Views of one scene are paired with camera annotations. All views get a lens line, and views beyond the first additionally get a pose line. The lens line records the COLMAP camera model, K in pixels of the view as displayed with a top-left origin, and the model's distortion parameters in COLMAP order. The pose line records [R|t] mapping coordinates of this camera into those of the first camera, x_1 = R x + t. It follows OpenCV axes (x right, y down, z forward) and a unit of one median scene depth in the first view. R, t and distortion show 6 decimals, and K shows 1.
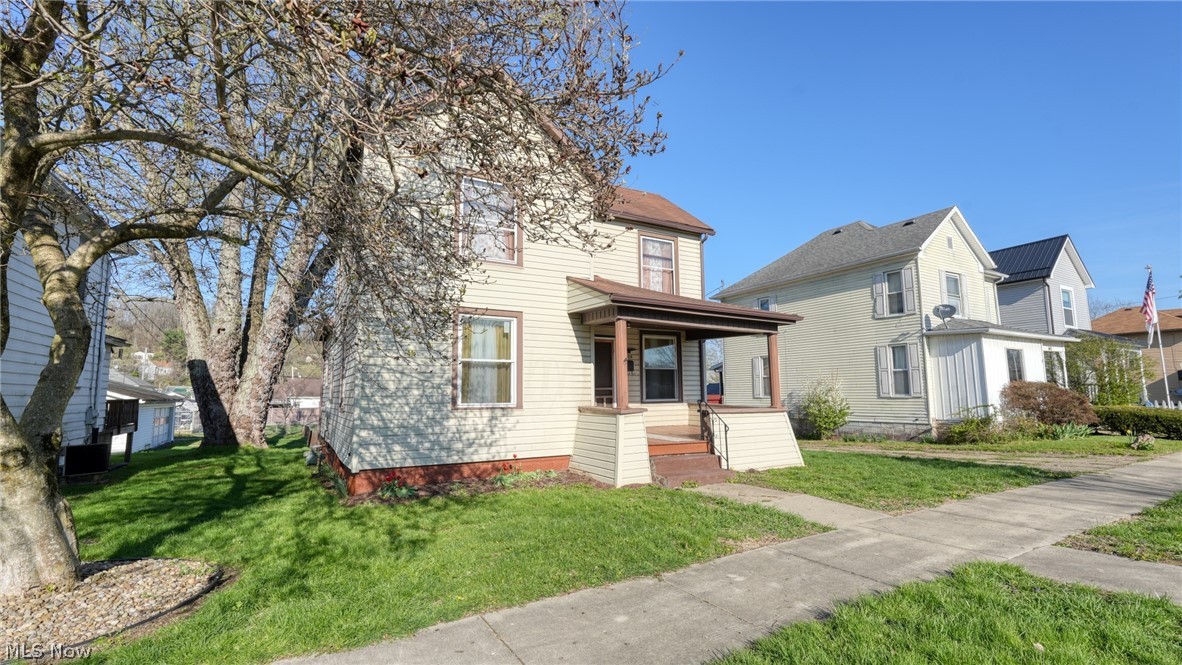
lens RADIAL K [[518.0, 0, 591.6], [0, 518.0, 336.3], [0, 0, 1]] dist [-0.008280, 0.002808]
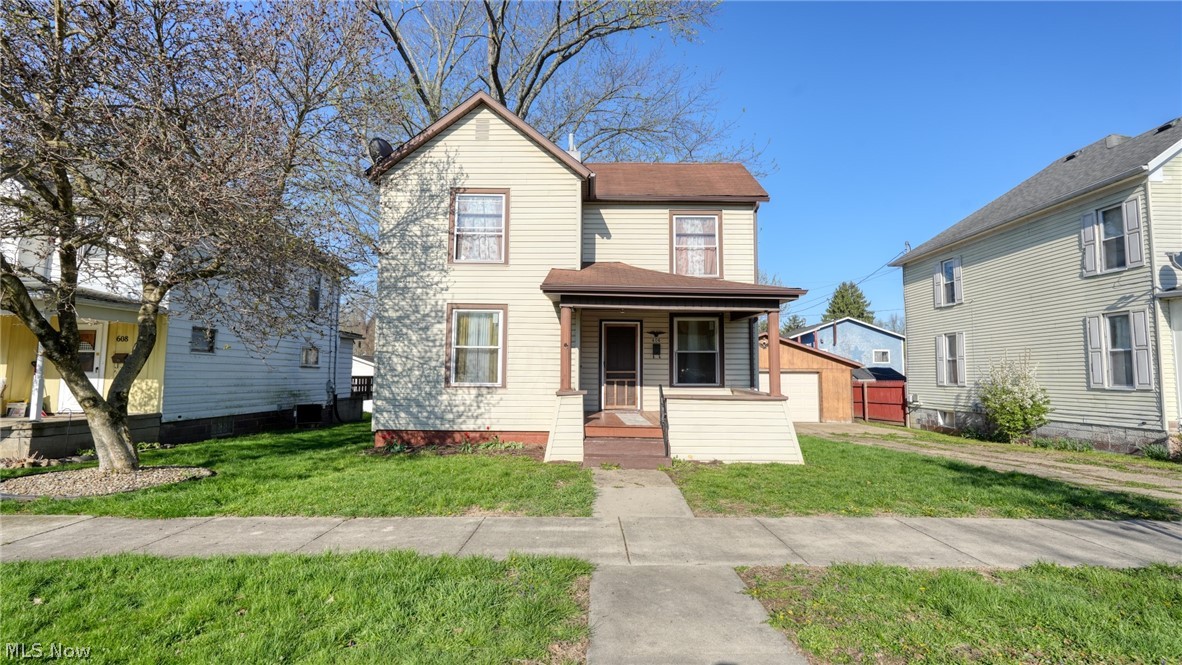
lens RADIAL K [[518.0, 0, 592.8], [0, 518.0, 337.5], [0, 0, 1]] dist [-0.008280, 0.002808]
pose [[0.863883, -0.021908, -0.503216, 0.486219], [0.040306, 0.998857, 0.025707, 0.003801], [0.502078, -0.042491, 0.863778, 0.081578]]
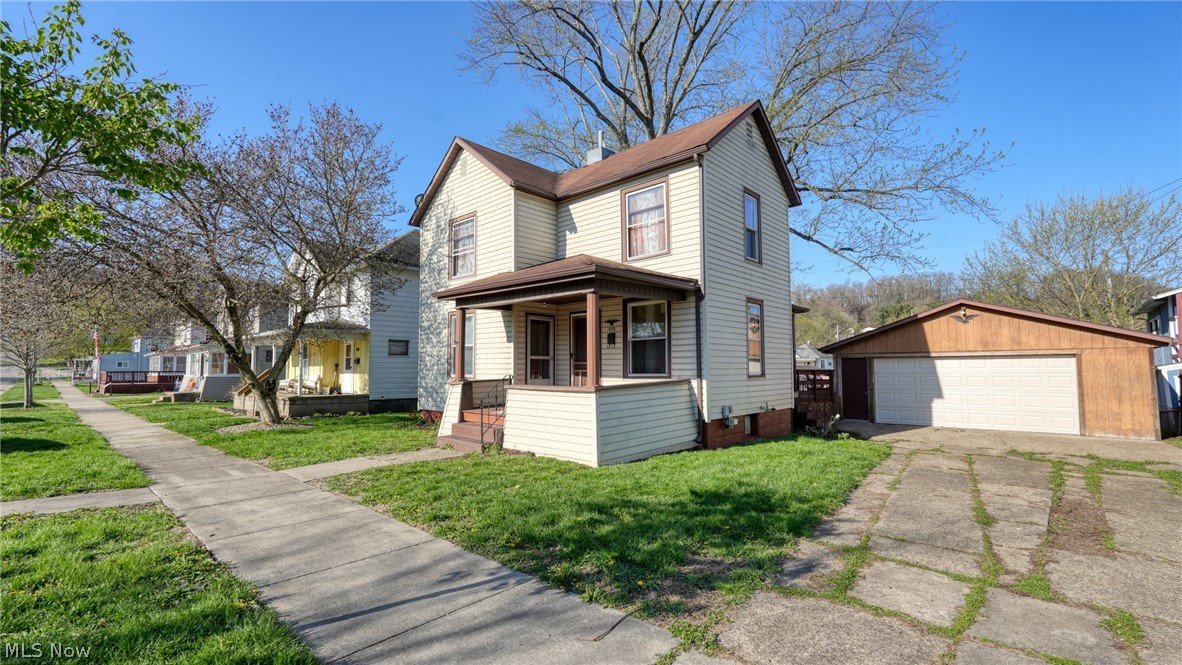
lens RADIAL K [[518.0, 0, 591.5], [0, 518.0, 335.3], [0, 0, 1]] dist [-0.008280, 0.002808]
pose [[0.291425, -0.054646, -0.955032, 1.008970], [0.111350, 0.993518, -0.022870, 0.070757], [0.950091, -0.099678, 0.295620, 0.706627]]
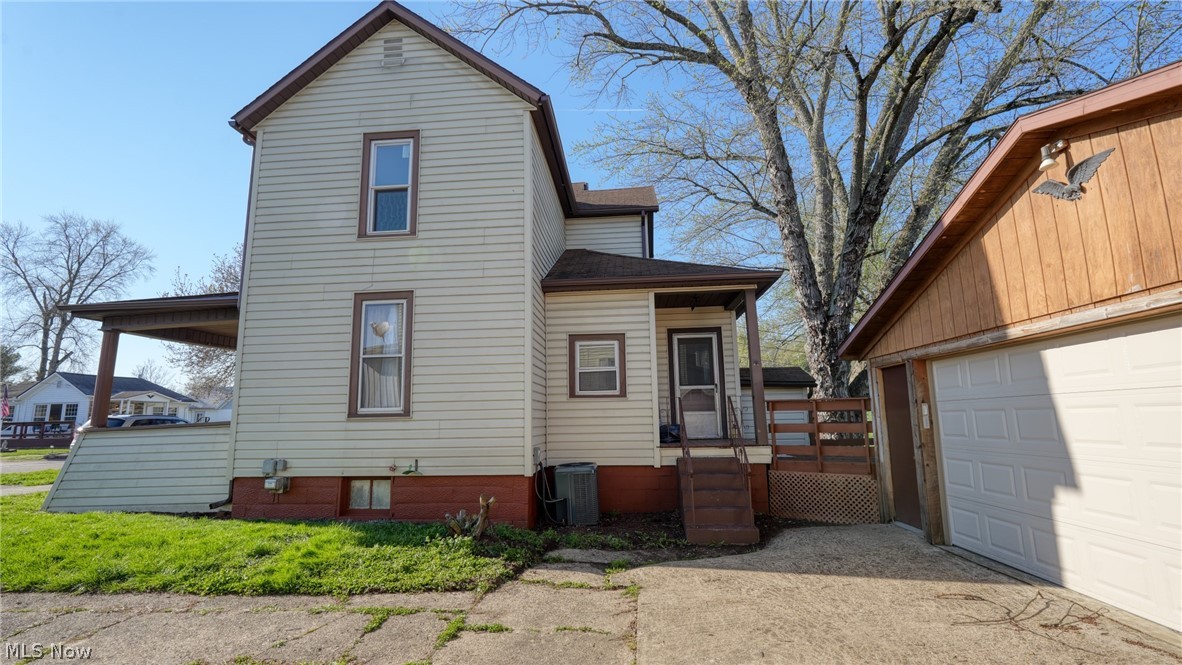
lens RADIAL K [[518.0, 0, 589.3], [0, 518.0, 332.5], [0, 0, 1]] dist [-0.008280, 0.002808]
pose [[-0.578562, -0.113552, -0.807696, 0.514249], [0.116903, 0.968493, -0.219896, 0.228703], [0.807218, -0.221645, -0.547059, 1.836037]]
